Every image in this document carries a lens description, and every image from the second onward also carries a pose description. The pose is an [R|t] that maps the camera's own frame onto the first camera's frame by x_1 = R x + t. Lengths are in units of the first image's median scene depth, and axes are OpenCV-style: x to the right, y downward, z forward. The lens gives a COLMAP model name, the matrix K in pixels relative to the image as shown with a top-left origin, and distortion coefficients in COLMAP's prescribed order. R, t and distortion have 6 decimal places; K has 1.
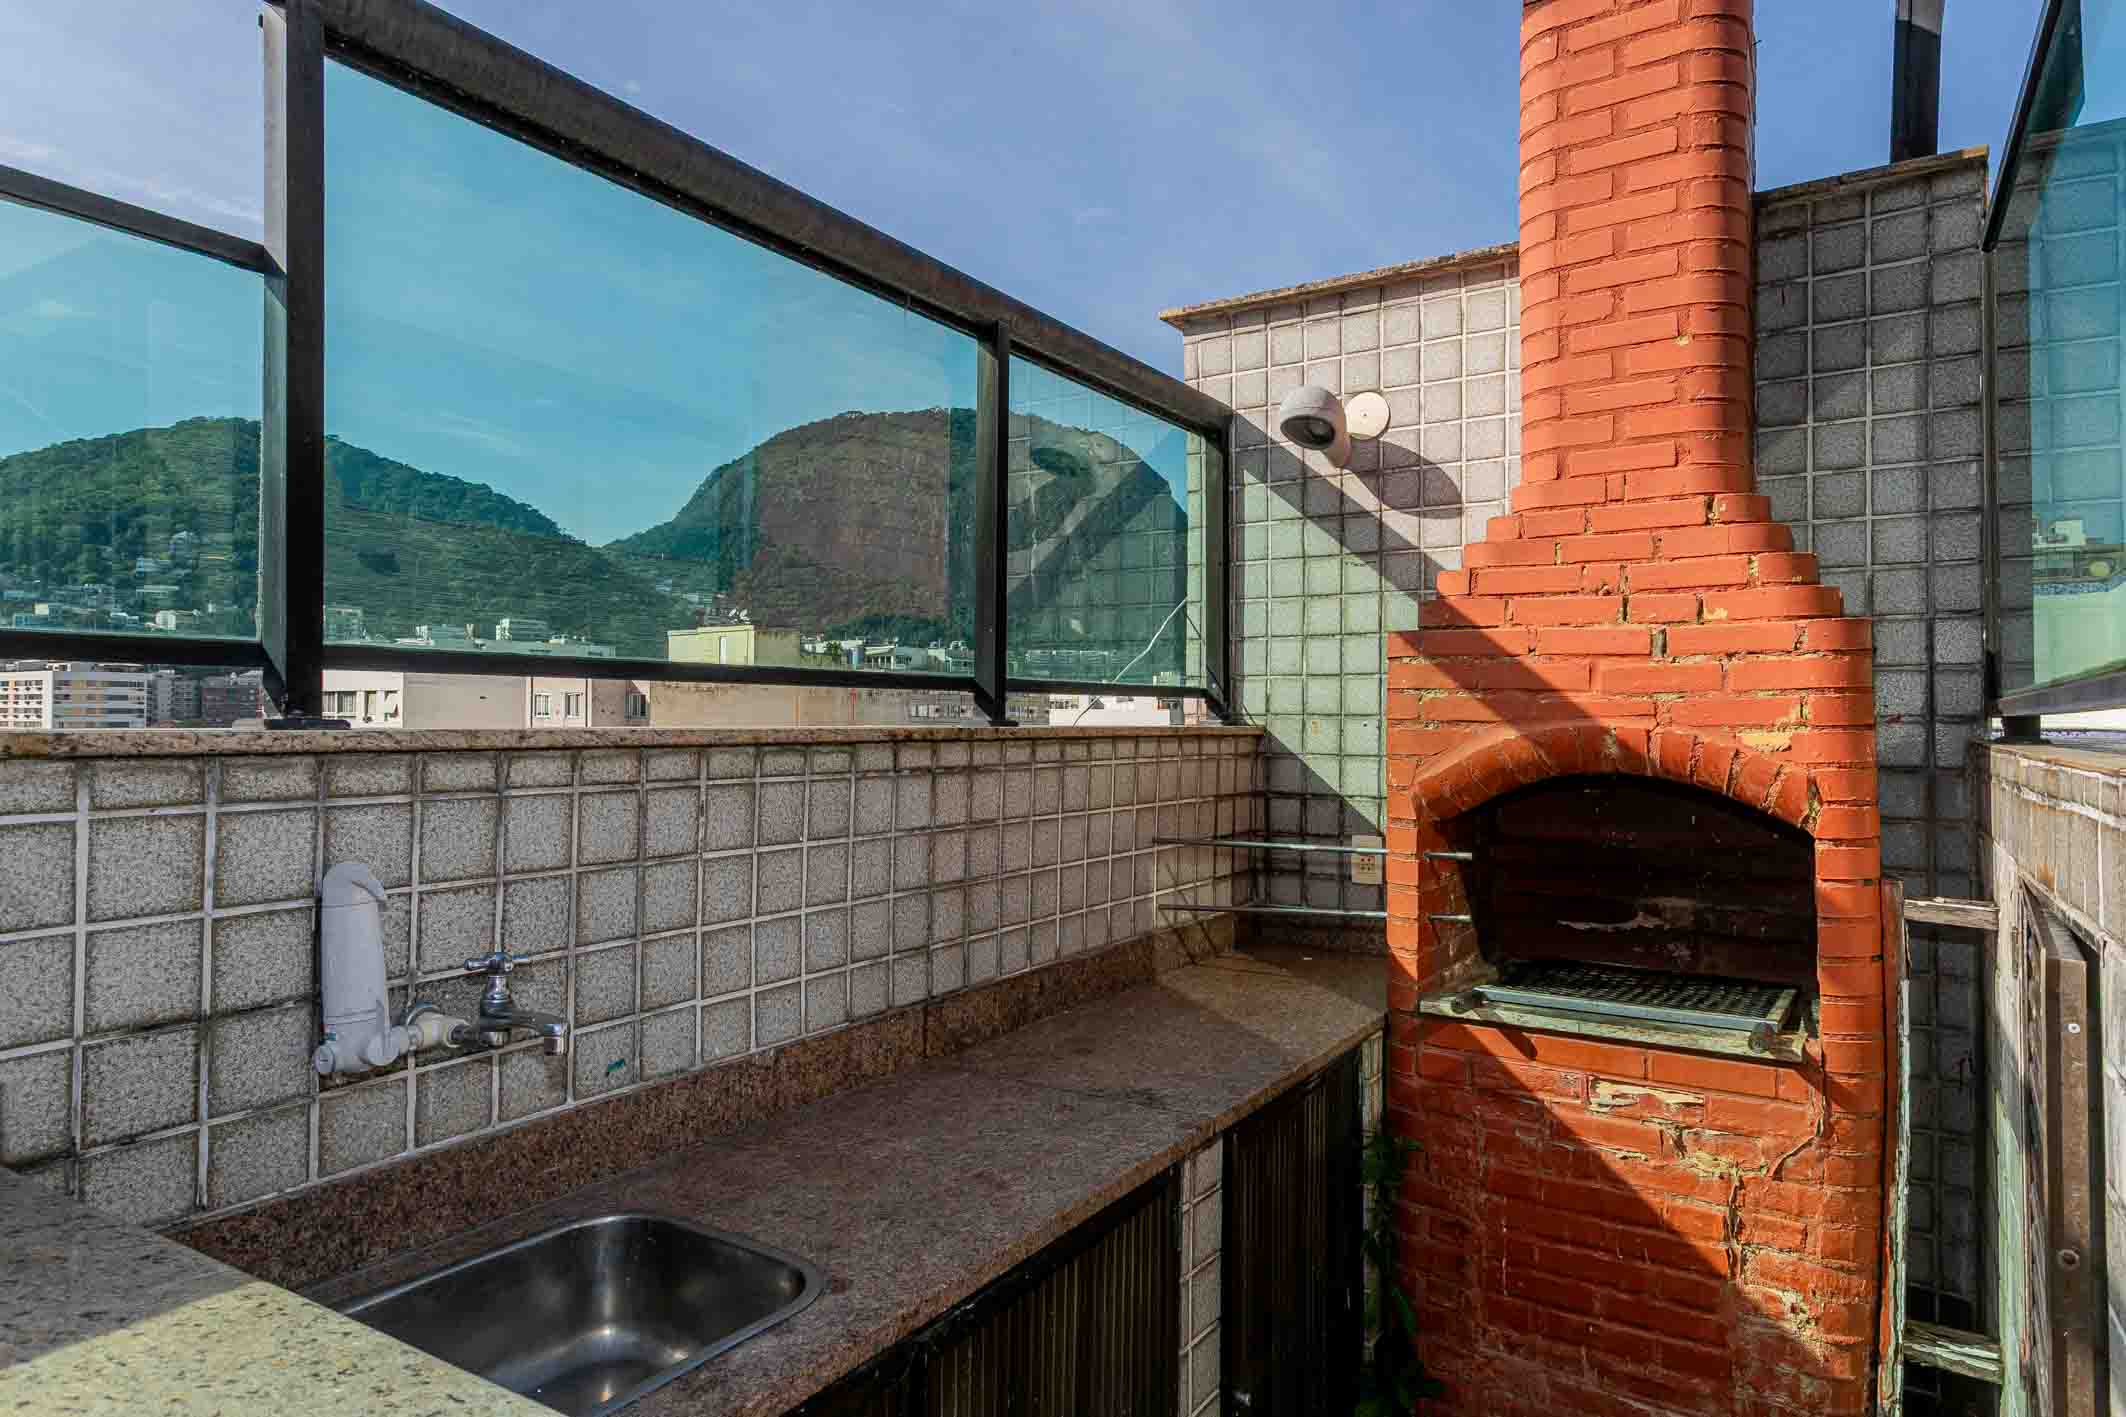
lens RADIAL K [[1269.3, 0, 1059.7], [0, 1269.3, 698.7], [0, 0, 1]] dist [0.014505, 0.000631]
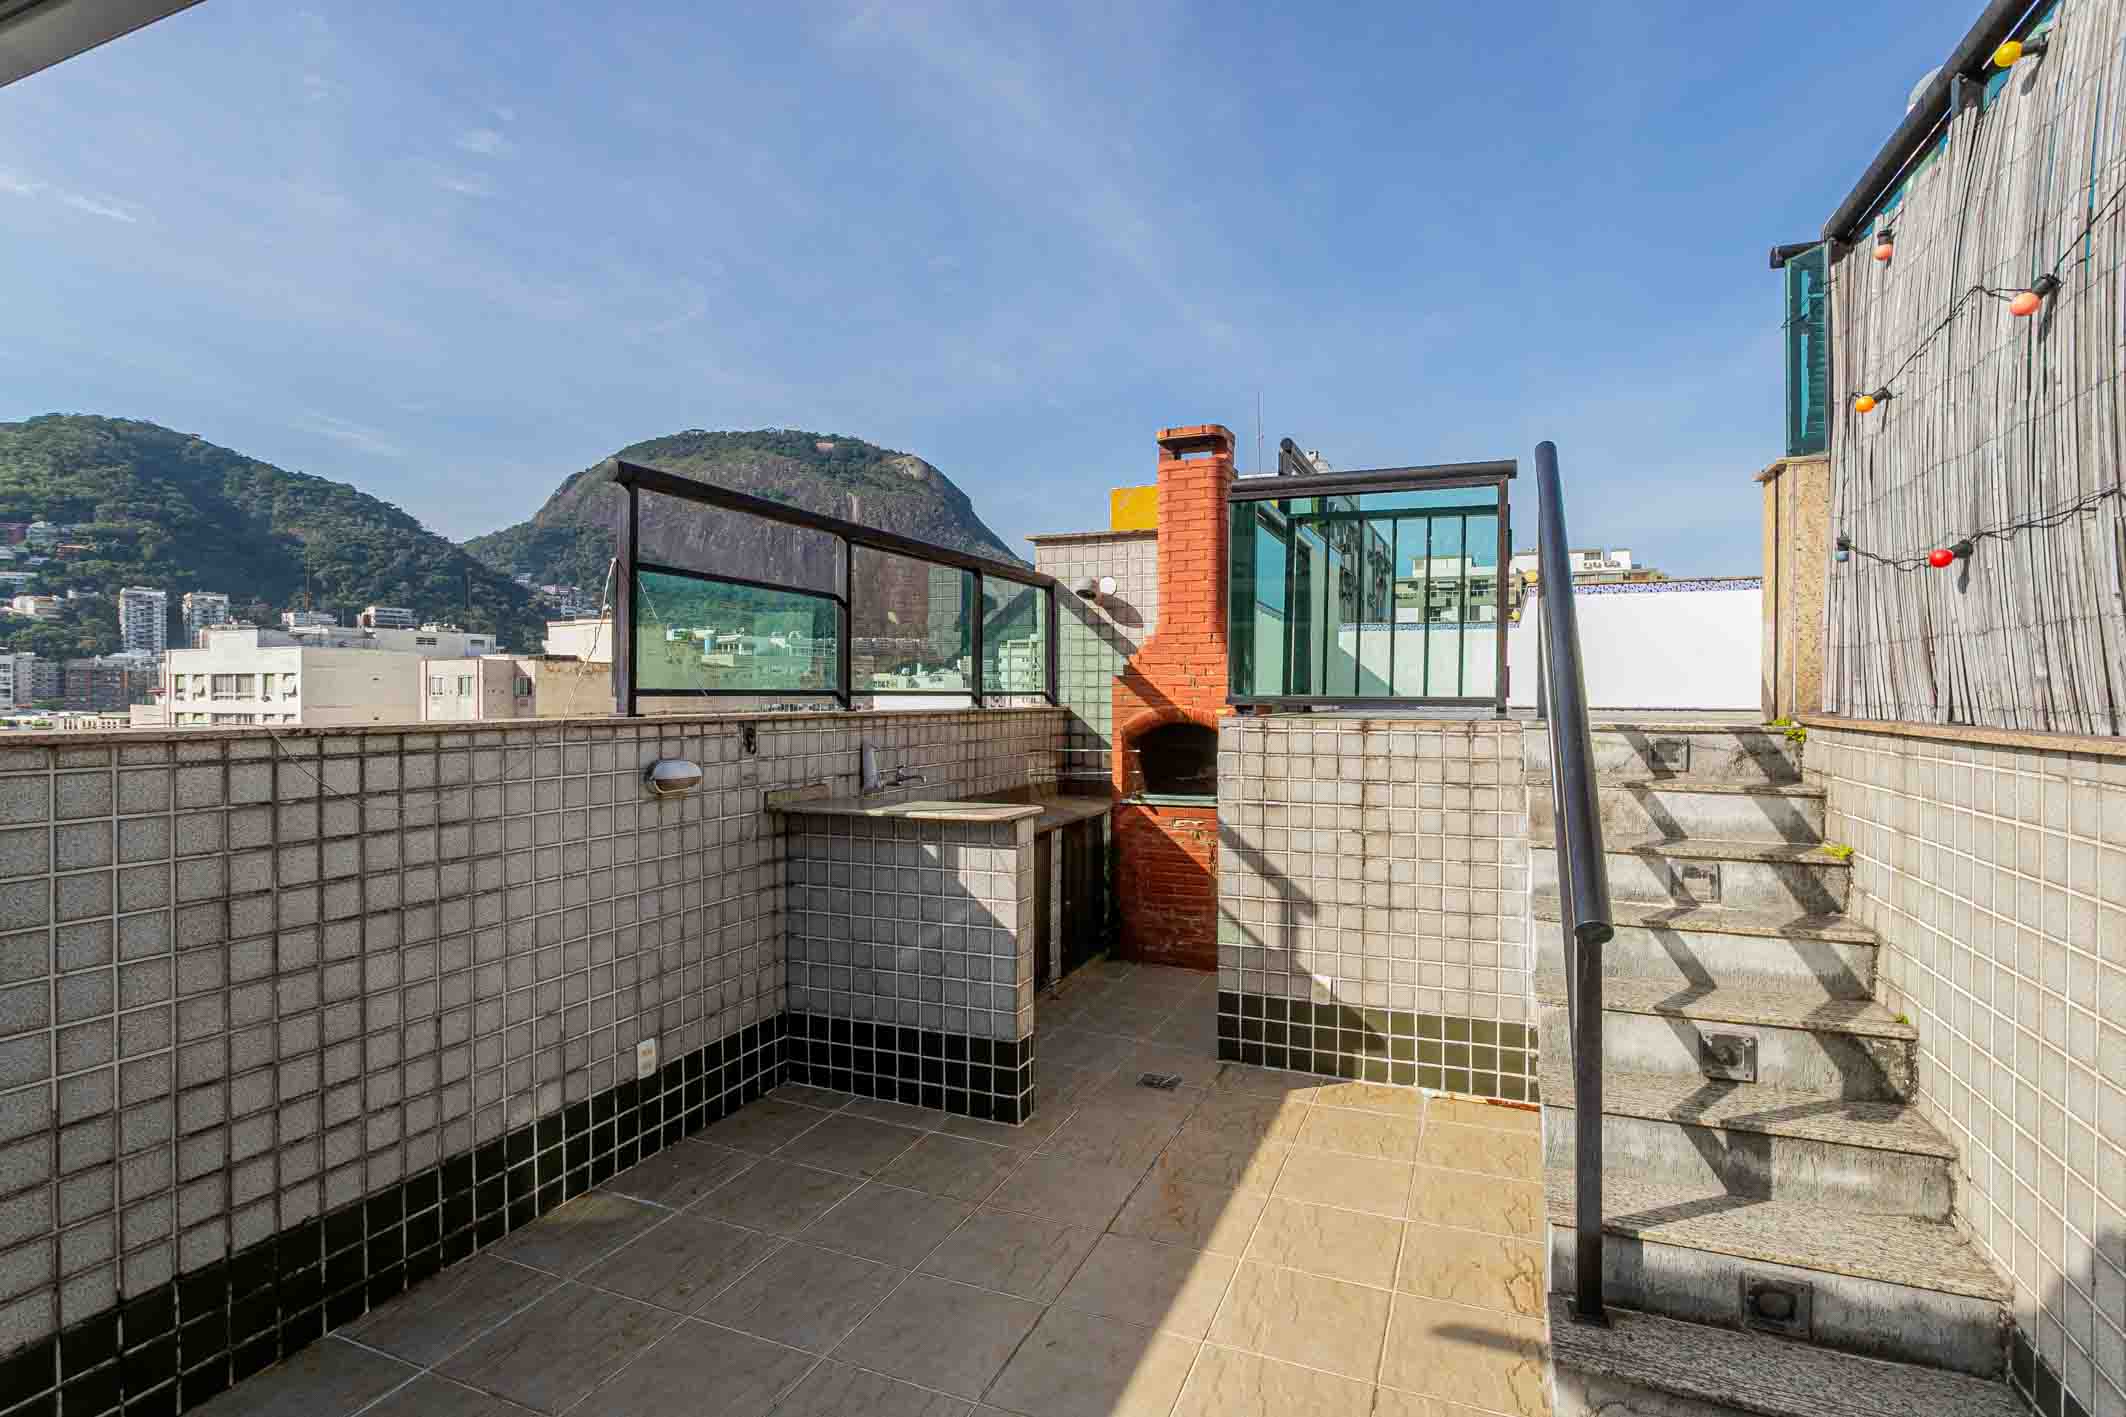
lens RADIAL K [[1053.9, 0, 1059.7], [0, 1053.9, 702.0], [0, 0, 1]] dist [-0.002857, 0.000747]
pose [[0.985584, -0.003928, 0.169141, -0.224074], [0.000217, 0.999759, 0.021952, -0.036434], [-0.169186, -0.021599, 0.985347, -1.127365]]
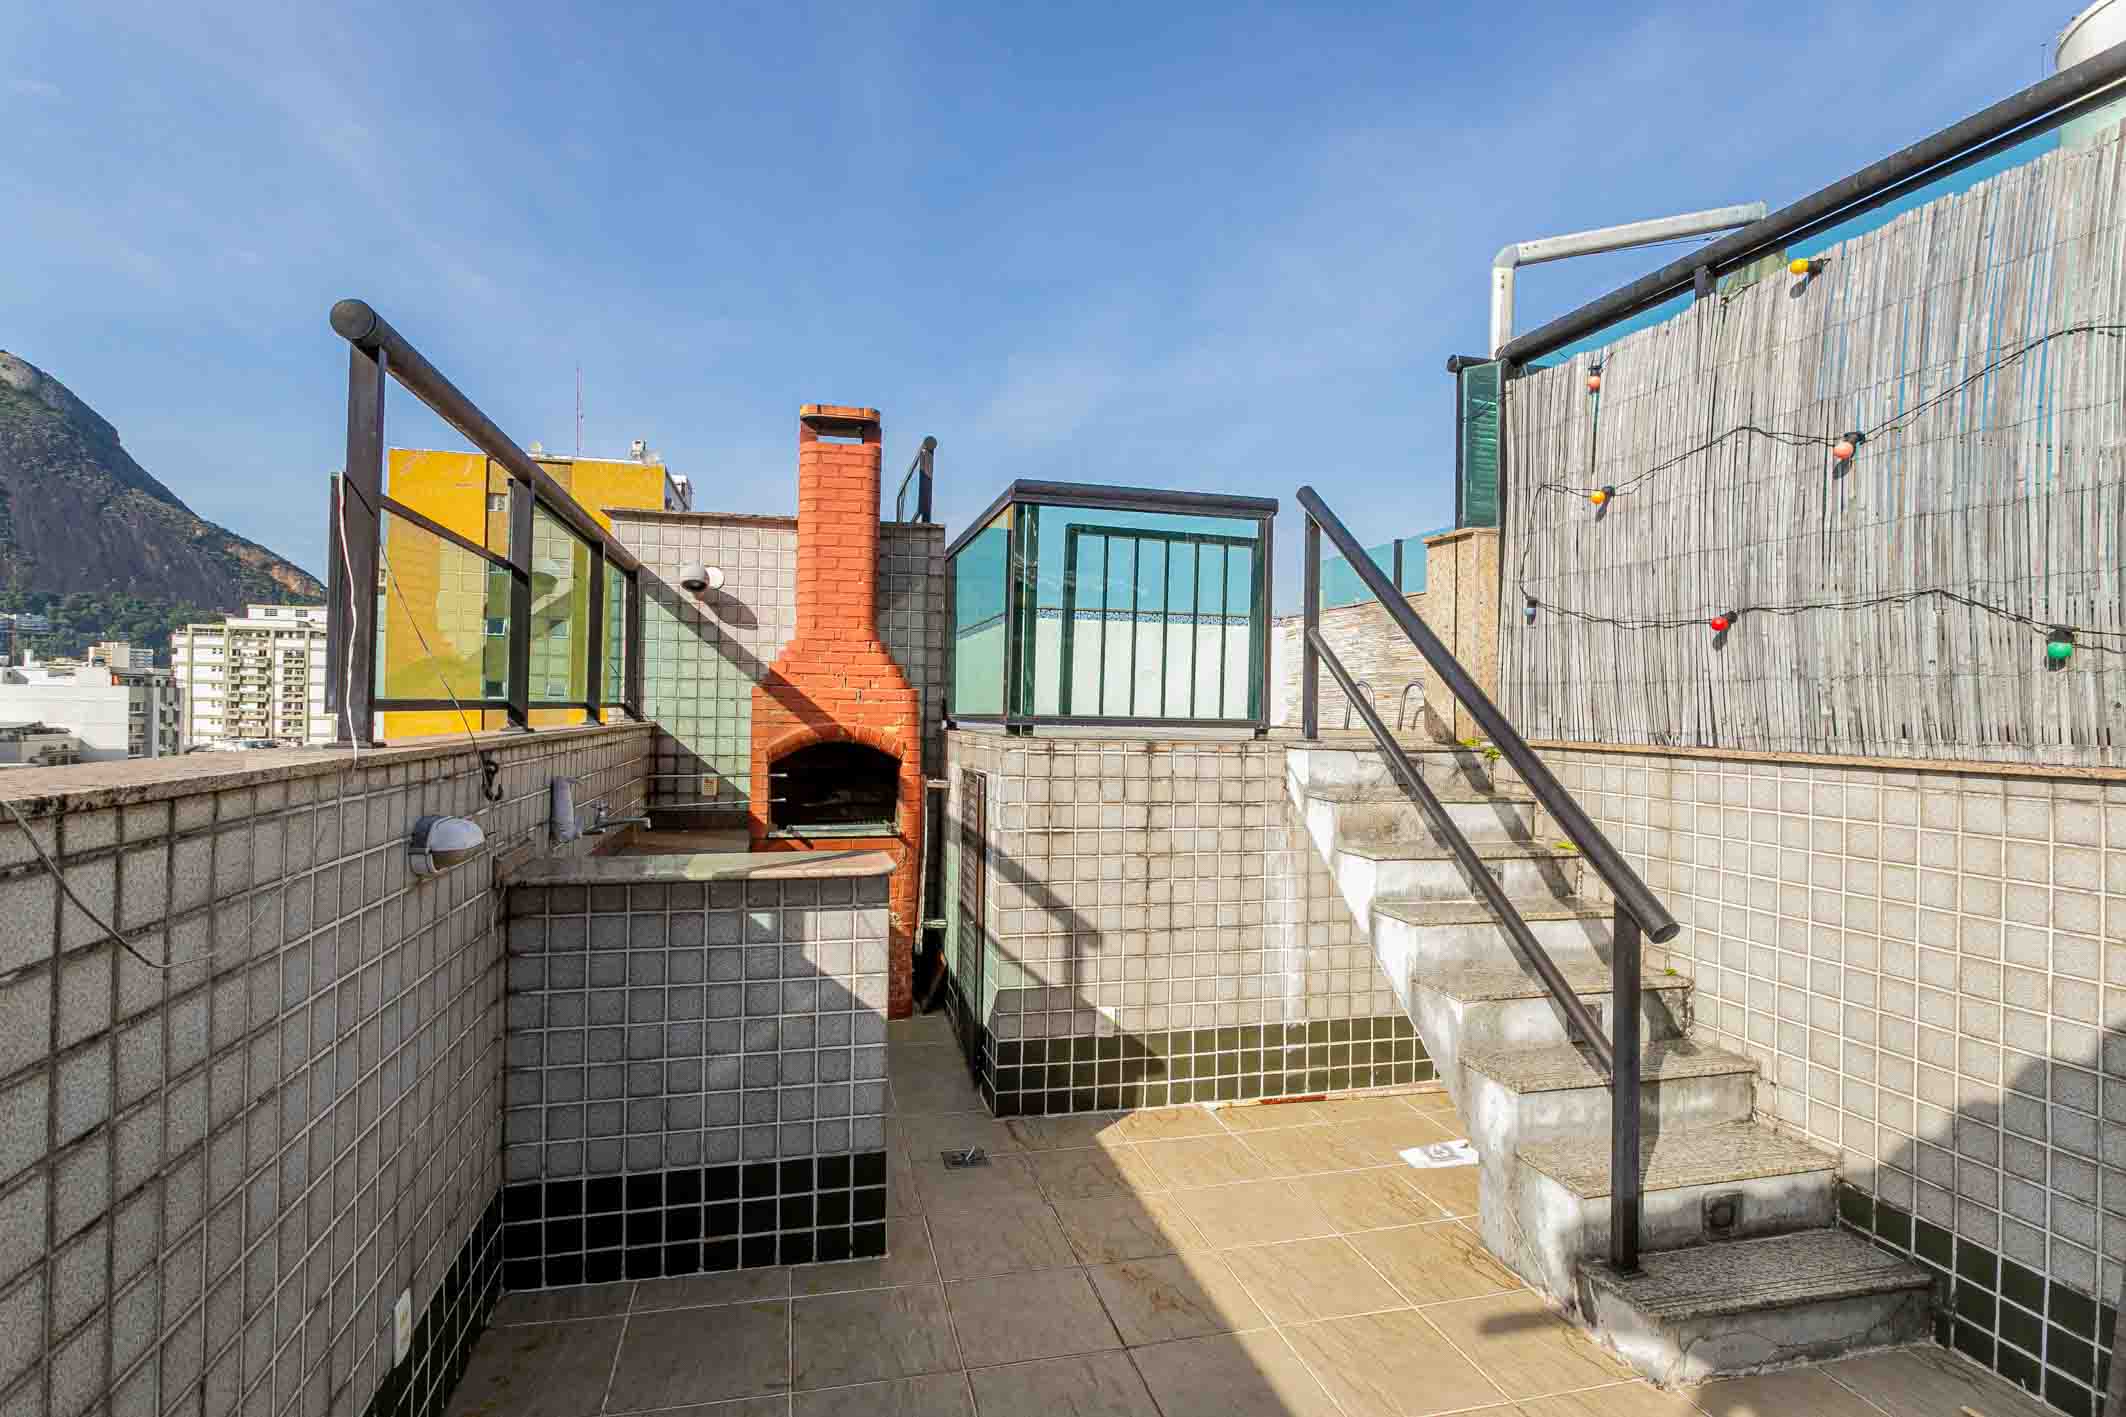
lens RADIAL K [[1075.1, 0, 1069.3], [0, 1075.1, 703.0], [0, 0, 1]] dist [-0.003878, 0.000736]
pose [[0.683259, 0.012142, 0.730075, -0.690792], [-0.023908, 0.999698, 0.005749, -0.037540], [-0.729785, -0.021382, 0.683343, -0.705348]]
